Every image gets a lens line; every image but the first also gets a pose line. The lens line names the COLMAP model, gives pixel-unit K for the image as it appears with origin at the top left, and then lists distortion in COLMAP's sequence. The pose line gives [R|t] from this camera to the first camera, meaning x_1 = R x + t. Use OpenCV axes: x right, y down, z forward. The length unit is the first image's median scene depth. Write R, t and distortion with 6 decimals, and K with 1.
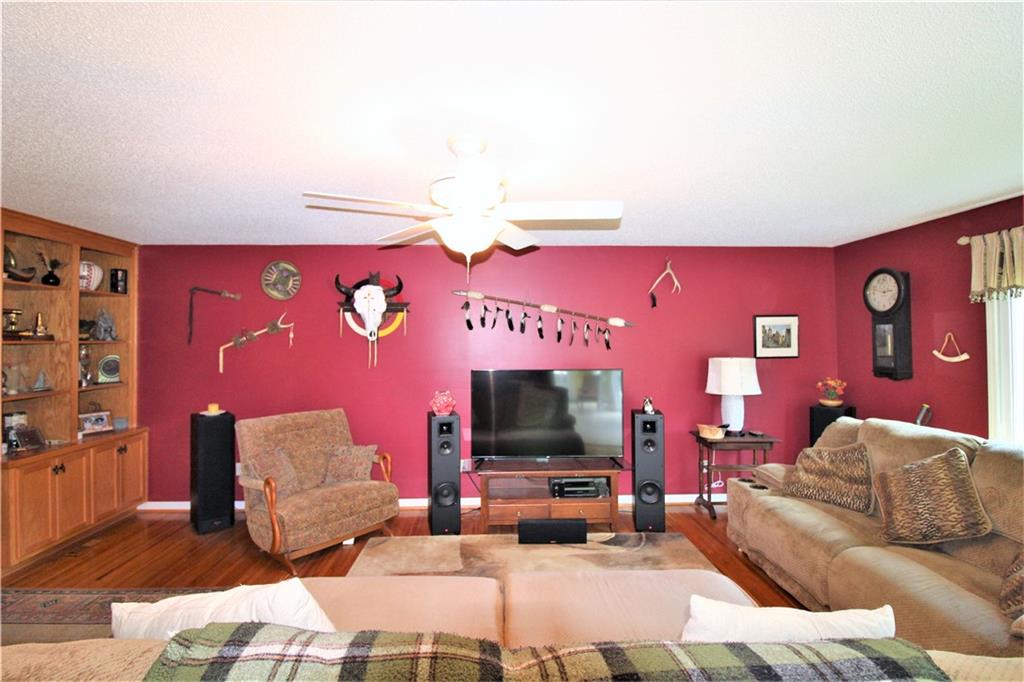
lens RADIAL K [[472.8, 0, 508.2], [0, 472.8, 332.1], [0, 0, 1]] dist [-0.011571, -0.006044]
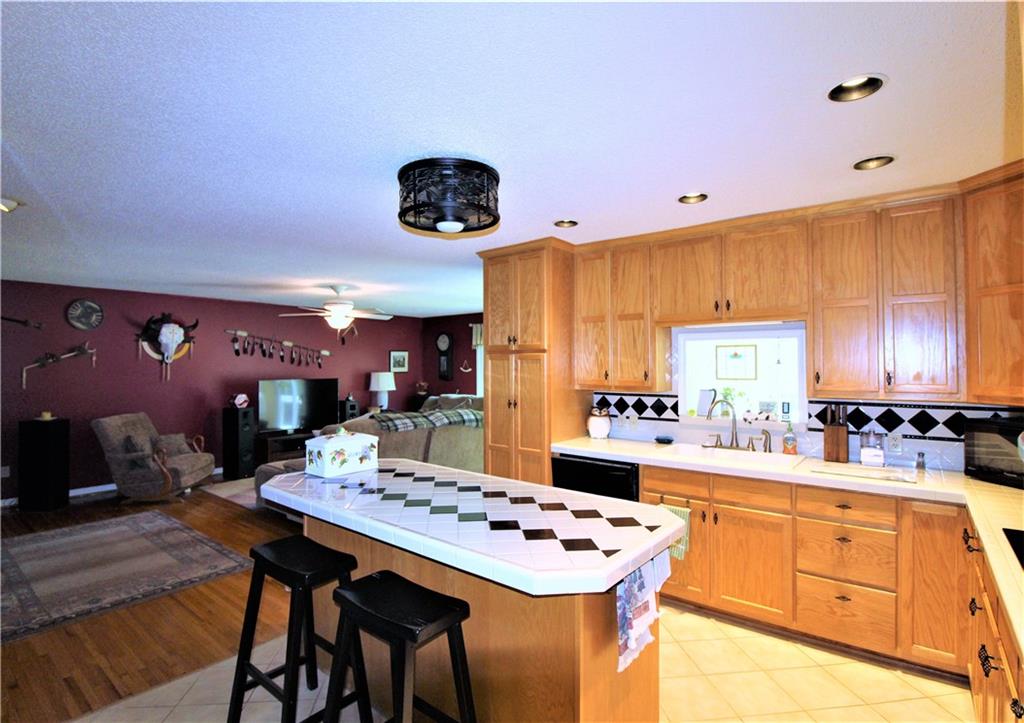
lens RADIAL K [[511.4, 0, 513.1], [0, 511.4, 354.2], [0, 0, 1]] dist [-0.023697, -0.002955]
pose [[0.642329, 0.016854, 0.766244, -0.801651], [-0.009516, 0.999856, -0.014016, 0.004117], [-0.766370, 0.001712, 0.642397, -0.775449]]
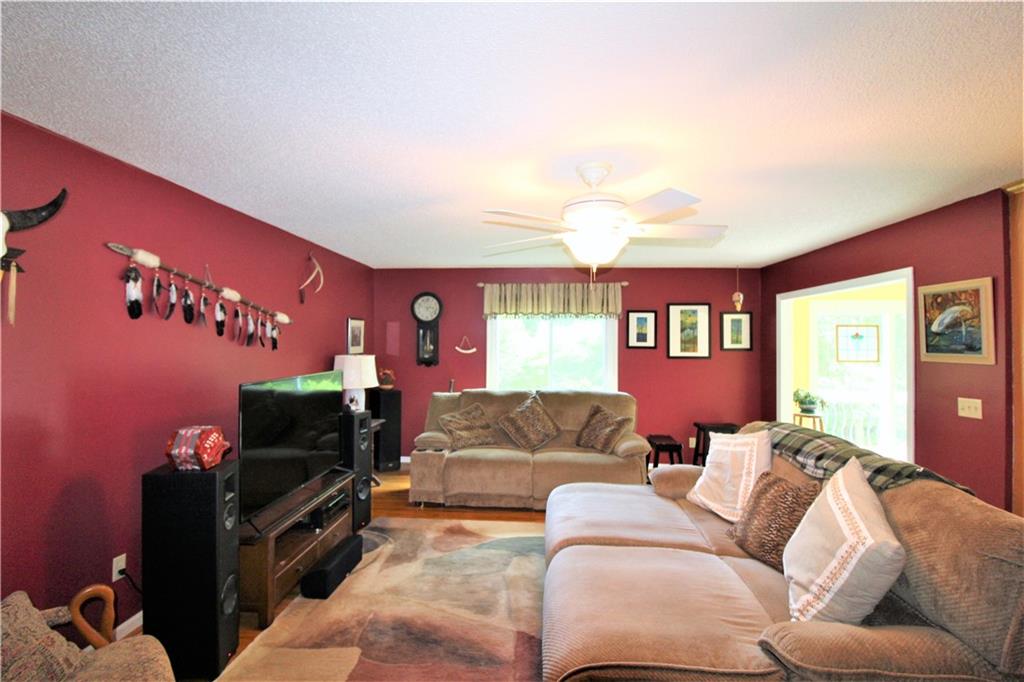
lens RADIAL K [[472.8, 0, 507.7], [0, 472.8, 331.8], [0, 0, 1]] dist [-0.011571, -0.006044]
pose [[0.107590, 0.020797, 0.993978, -0.608201], [-0.019626, 0.999631, -0.018791, 0.012339], [-0.994002, -0.017487, 0.107958, 0.521570]]
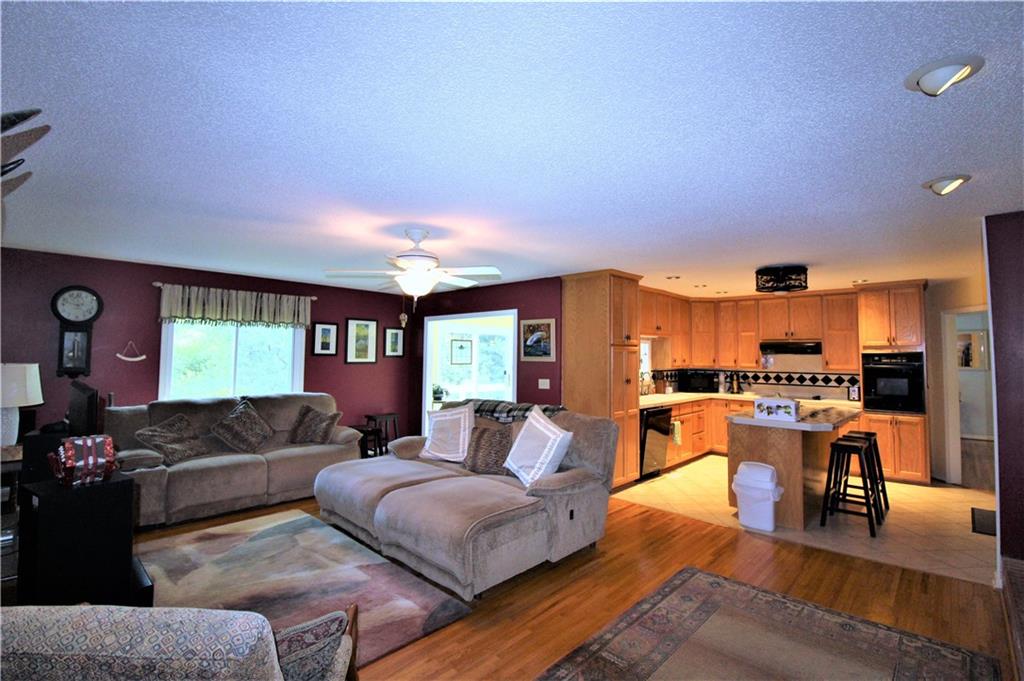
lens RADIAL K [[472.8, 0, 509.7], [0, 472.8, 337.5], [0, 0, 1]] dist [-0.011571, -0.006044]
pose [[-0.706576, 0.021219, 0.707319, -0.750972], [-0.018275, 0.998670, -0.048215, 0.031452], [-0.707401, -0.046994, -0.705248, 0.951137]]
